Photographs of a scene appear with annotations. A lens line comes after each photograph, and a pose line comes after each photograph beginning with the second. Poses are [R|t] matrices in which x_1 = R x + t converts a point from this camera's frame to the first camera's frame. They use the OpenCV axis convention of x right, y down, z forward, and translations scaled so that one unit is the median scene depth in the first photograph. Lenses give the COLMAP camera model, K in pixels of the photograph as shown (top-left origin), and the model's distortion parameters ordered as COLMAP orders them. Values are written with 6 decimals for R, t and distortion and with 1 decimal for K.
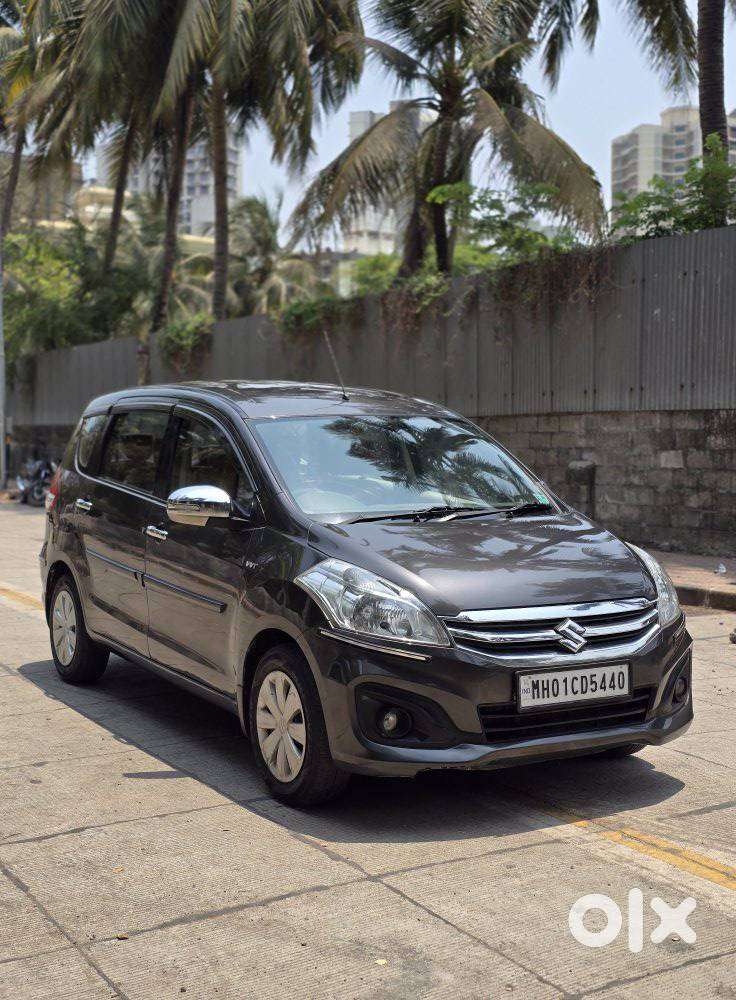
lens RADIAL K [[1381.9, 0, 379.1], [0, 1381.9, 476.1], [0, 0, 1]] dist [0.279371, -1.089576]
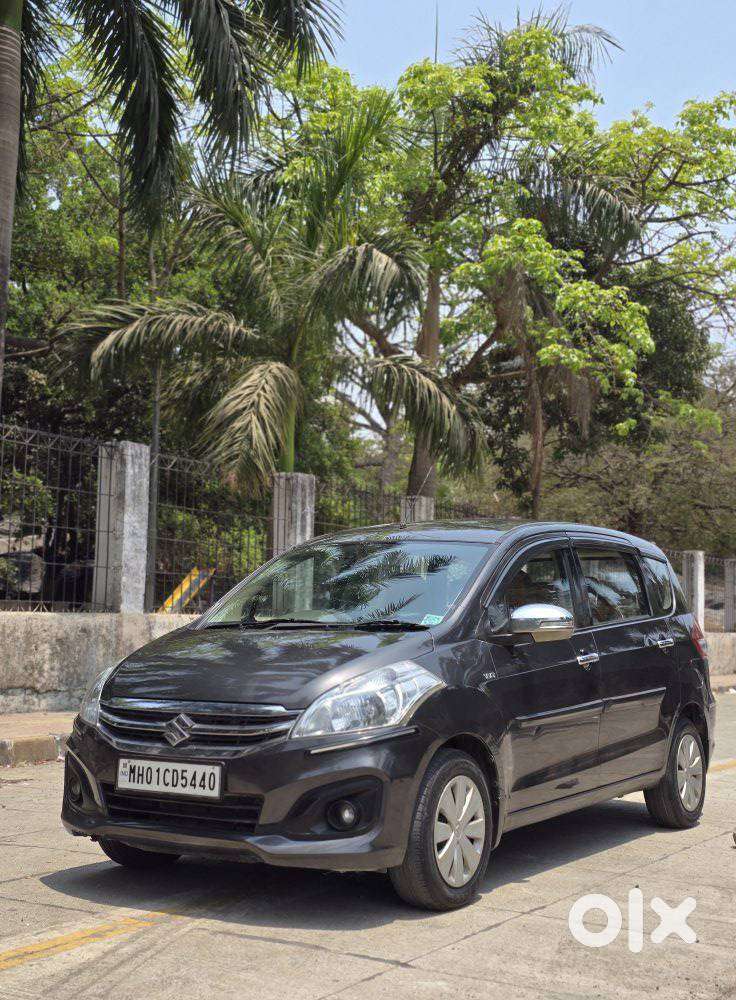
lens RADIAL K [[1385.0, 0, 368.0], [0, 1385.0, 500.0], [0, 0, 1]] dist [0.261980, -0.916615]
pose [[0.445724, -0.072430, -0.892235, 0.998240], [-0.054614, 0.992664, -0.107865, 0.042711], [0.893503, 0.096807, 0.438498, 0.566612]]
